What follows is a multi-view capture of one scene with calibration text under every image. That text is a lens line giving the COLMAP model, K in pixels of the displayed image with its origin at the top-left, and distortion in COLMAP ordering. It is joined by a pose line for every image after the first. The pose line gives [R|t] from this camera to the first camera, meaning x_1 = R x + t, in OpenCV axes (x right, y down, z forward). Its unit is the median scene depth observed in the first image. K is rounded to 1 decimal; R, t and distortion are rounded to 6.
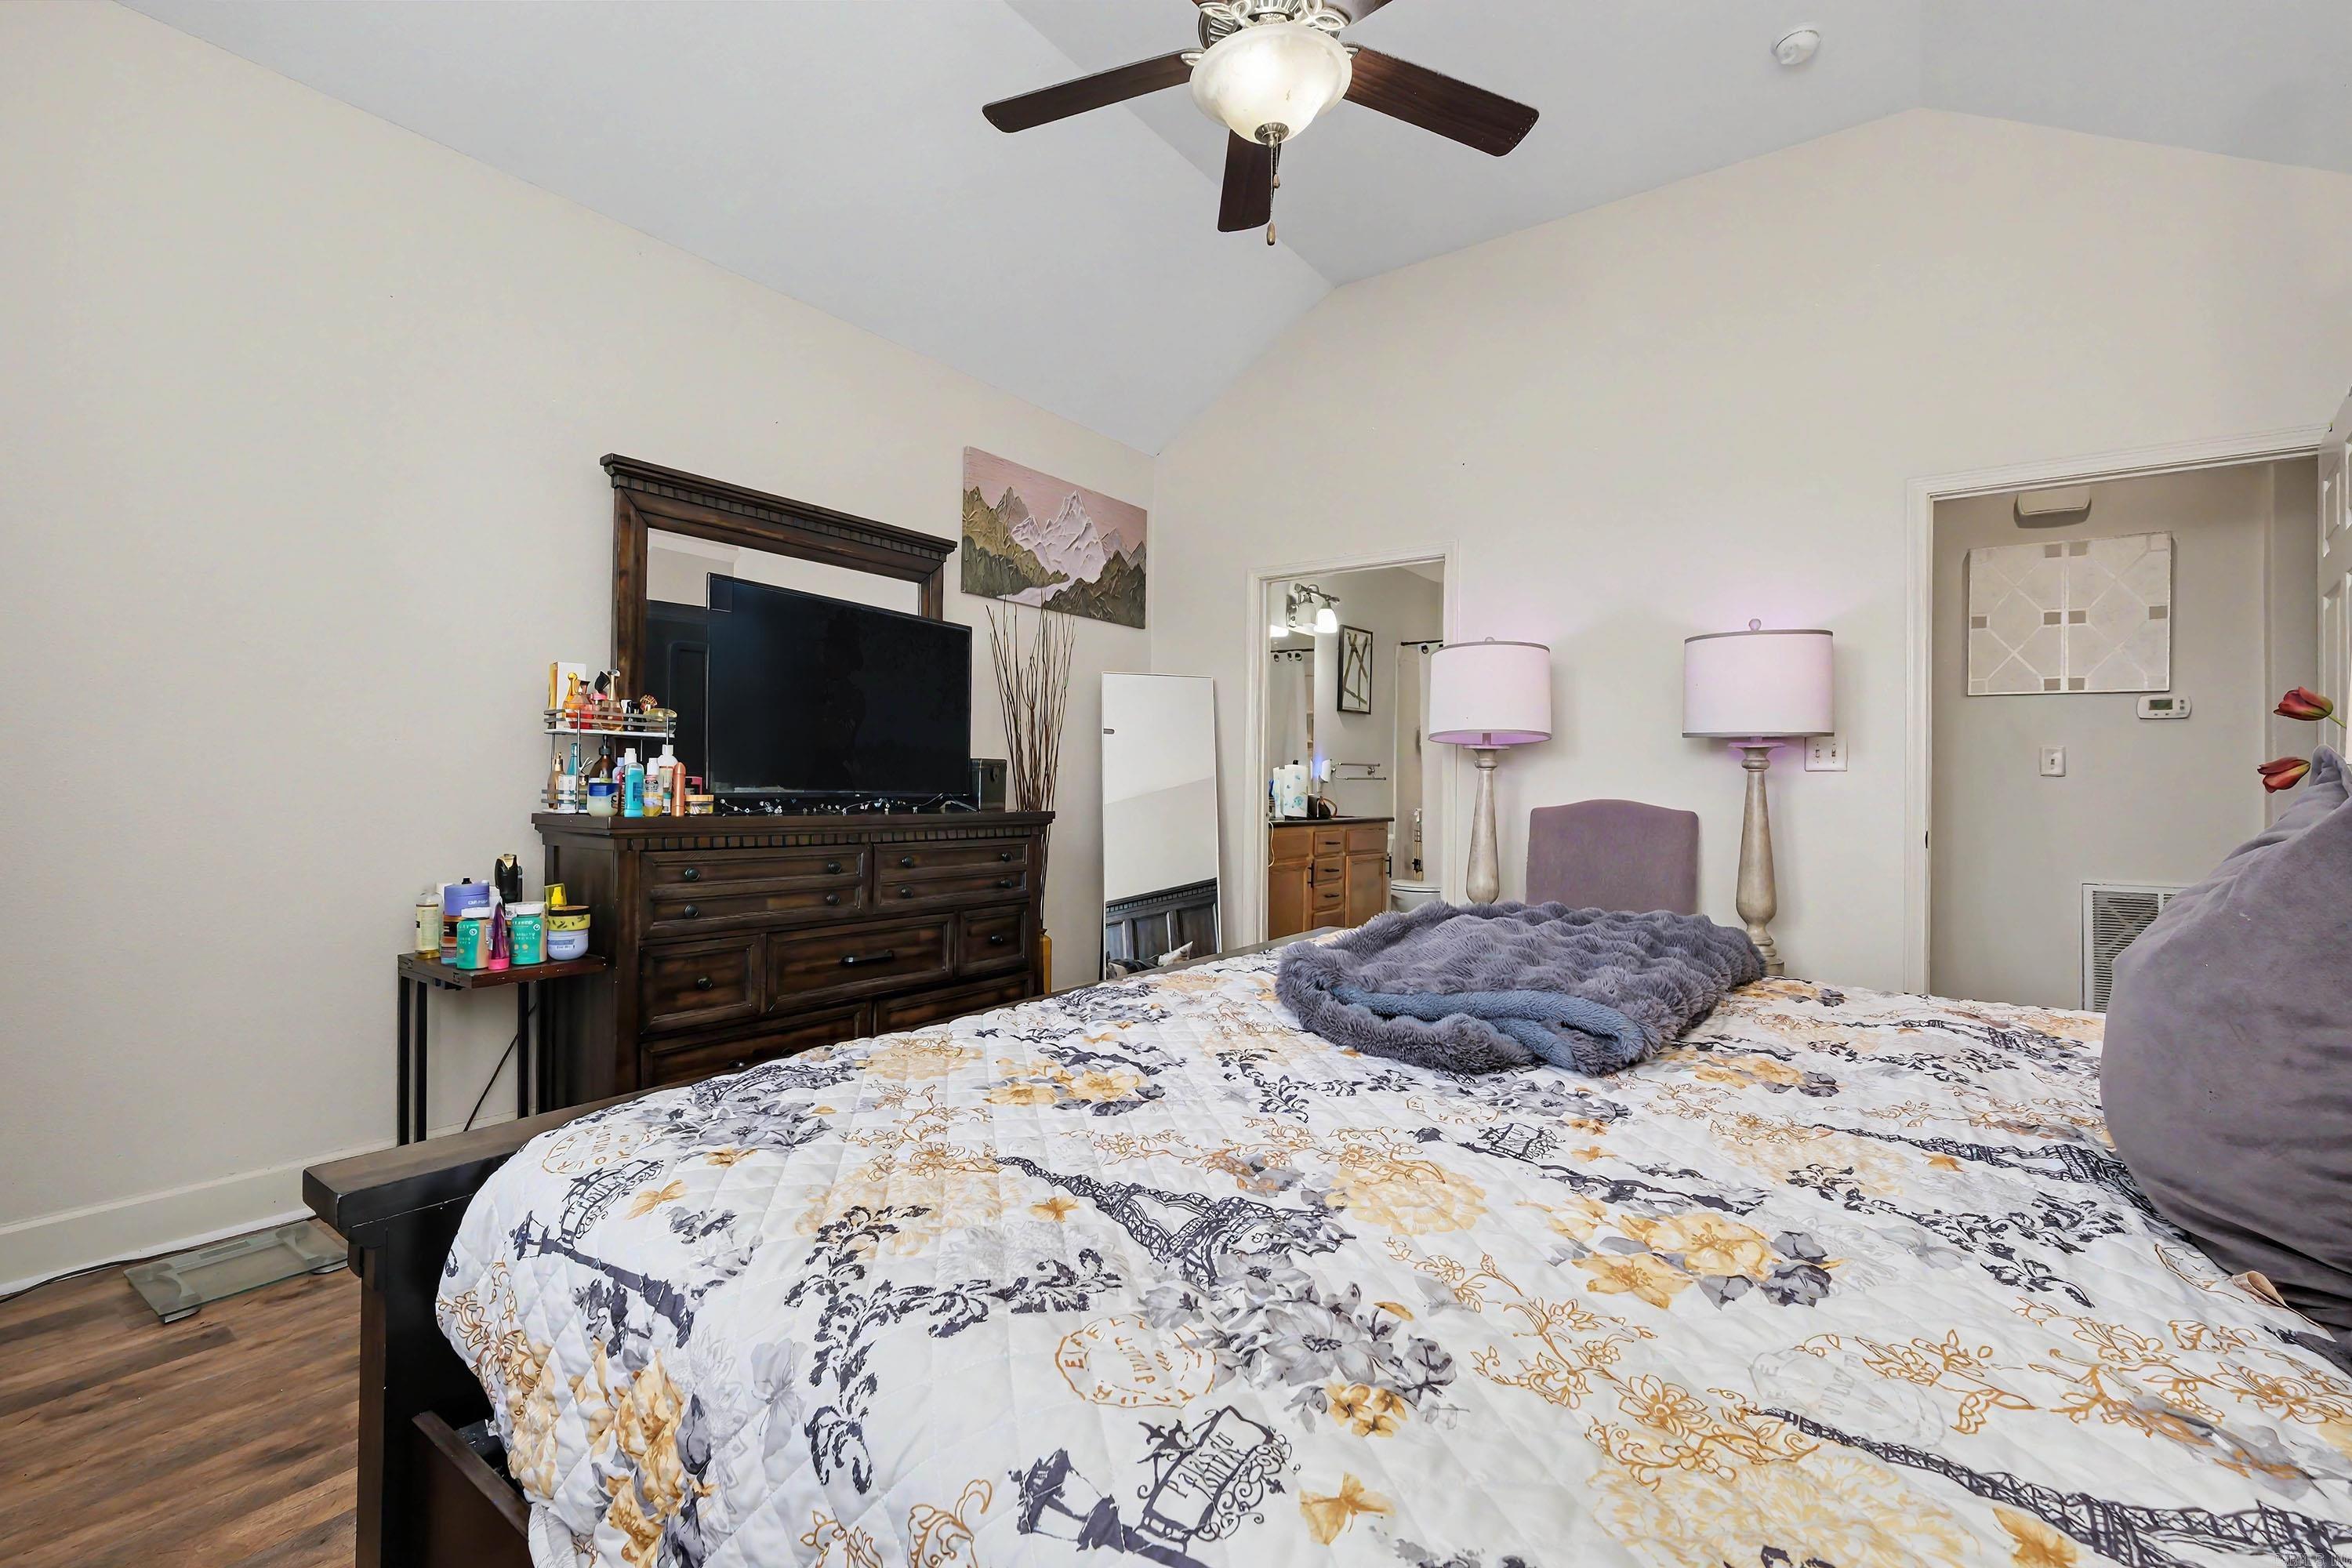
lens RADIAL K [[1038.6, 0, 1178.3], [0, 1038.6, 785.1], [0, 0, 1]] dist [-0.002145, 0.000373]
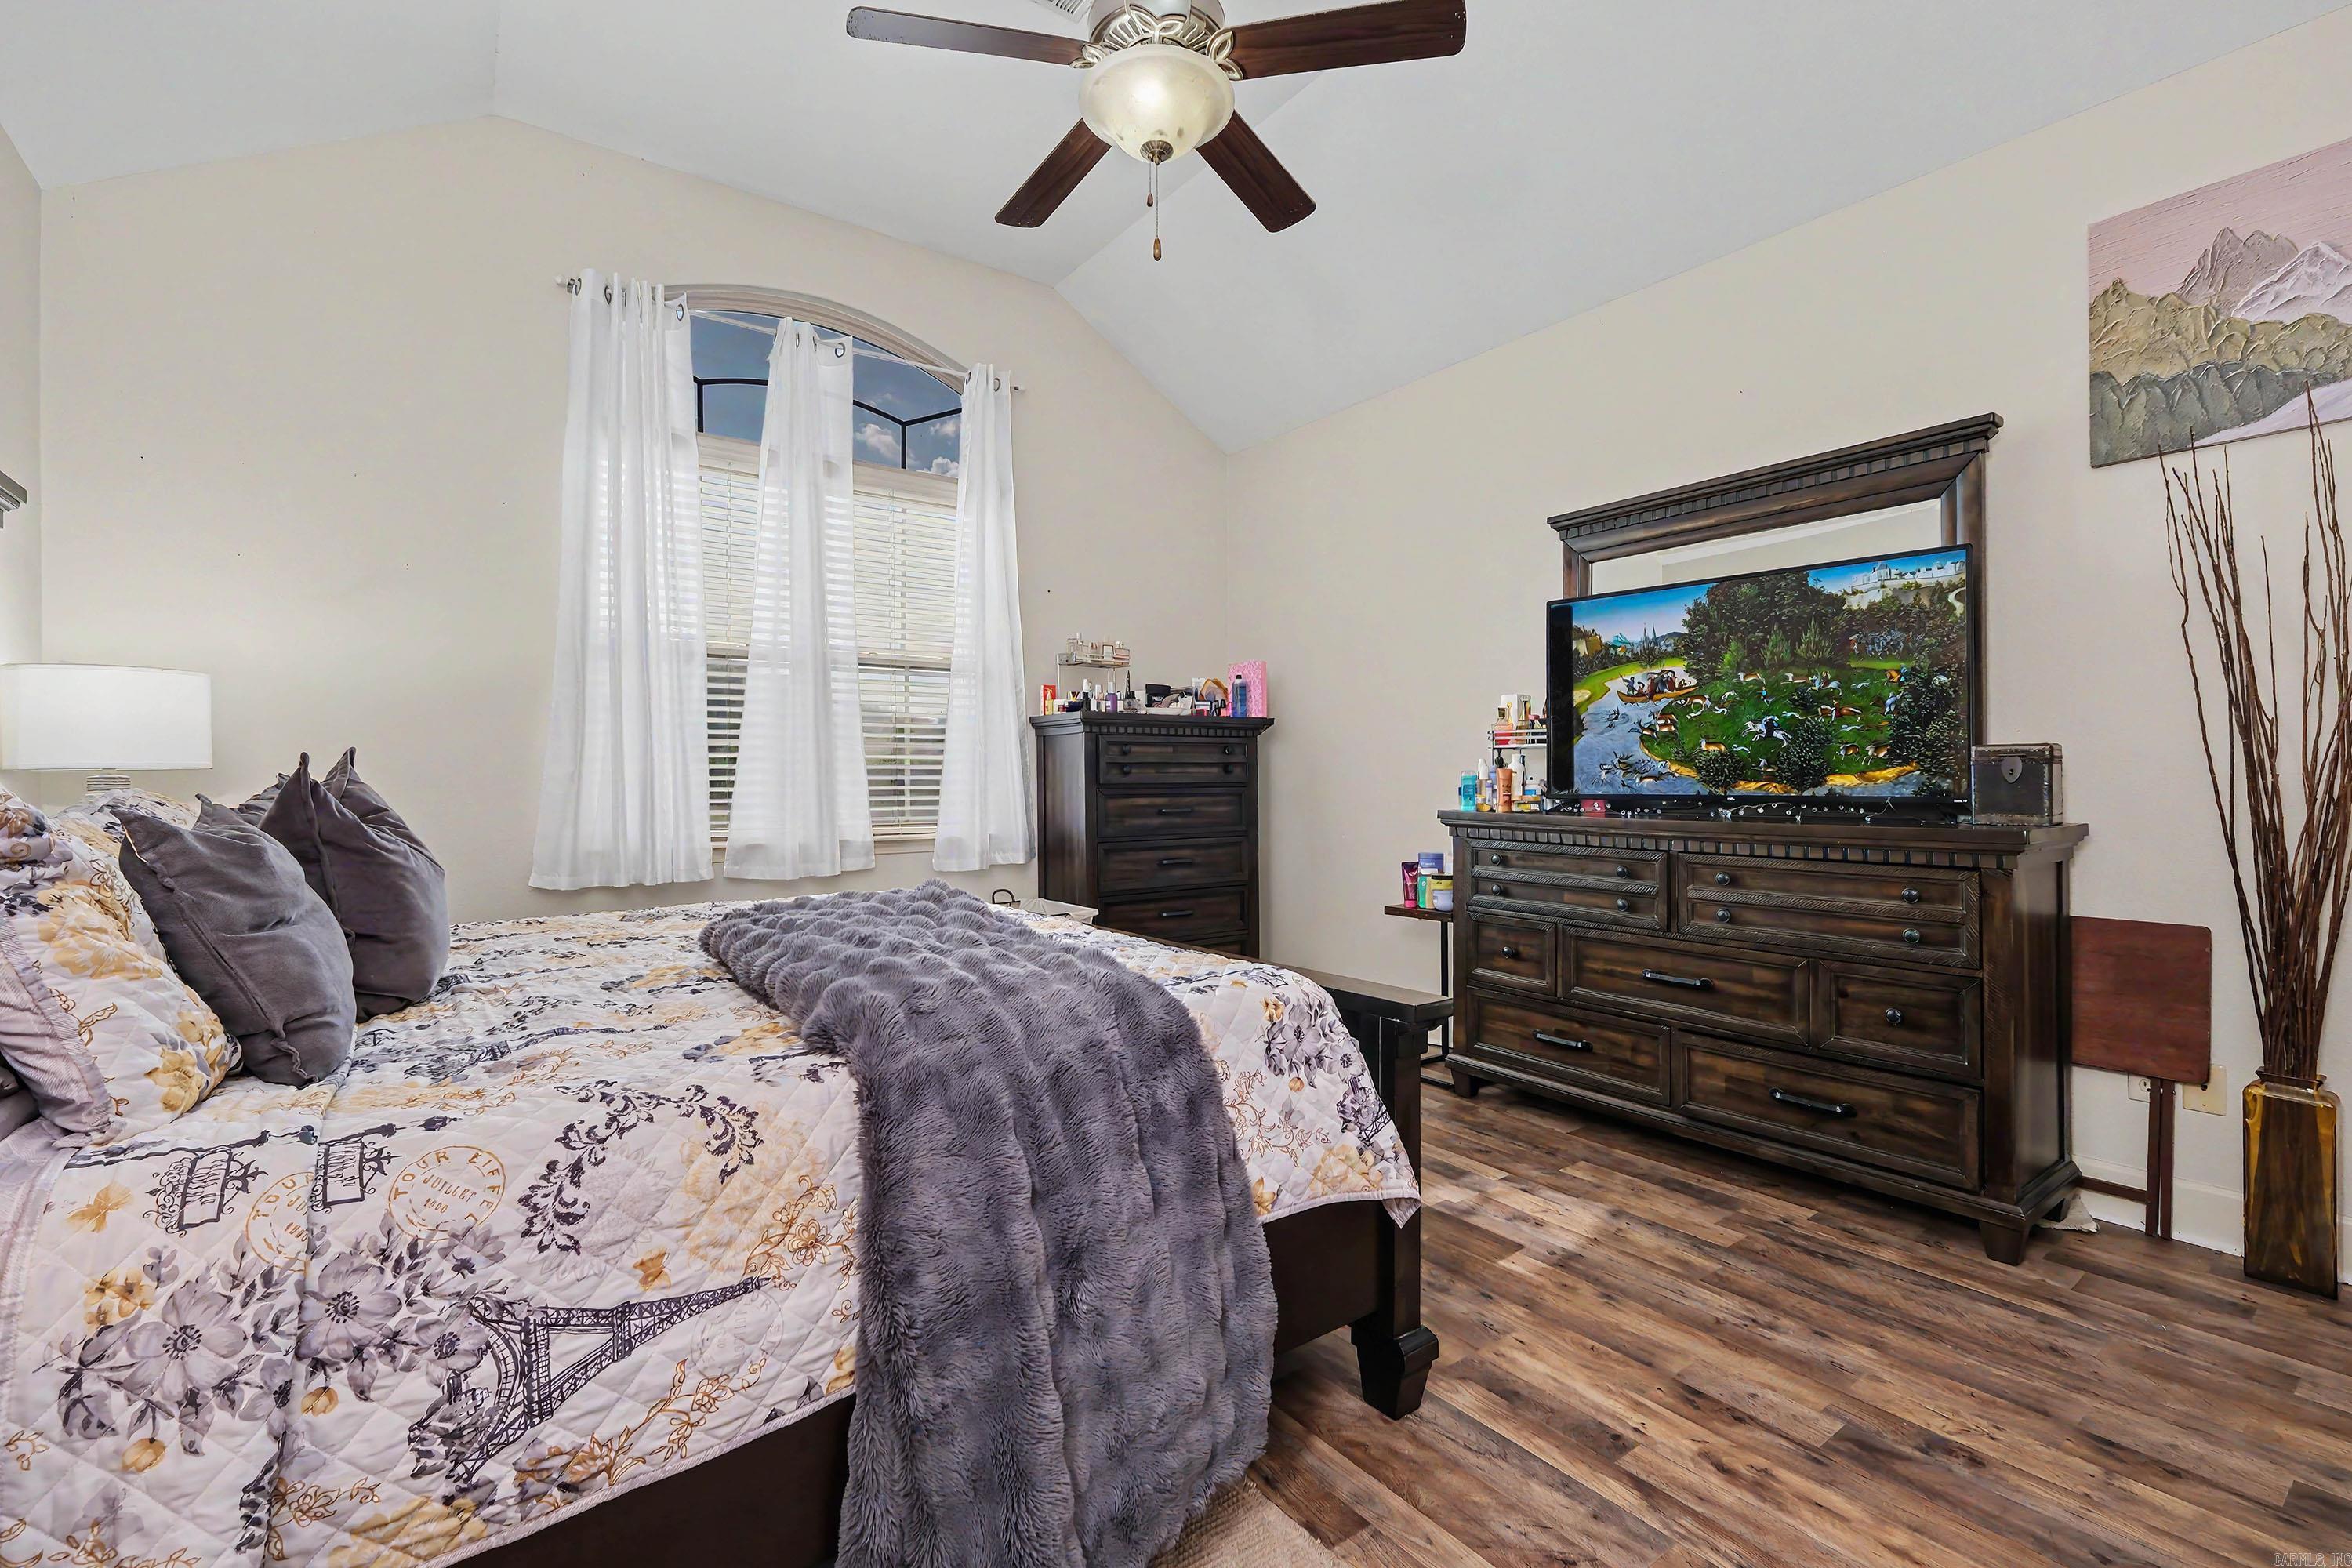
lens RADIAL K [[1038.6, 0, 1177.7], [0, 1038.6, 783.6], [0, 0, 1]] dist [-0.002145, 0.000373]
pose [[-0.313995, -0.009058, -0.949381, 0.633451], [-0.003795, 0.999958, -0.008286, 0.006360], [0.949417, 0.001001, -0.314016, 0.813892]]
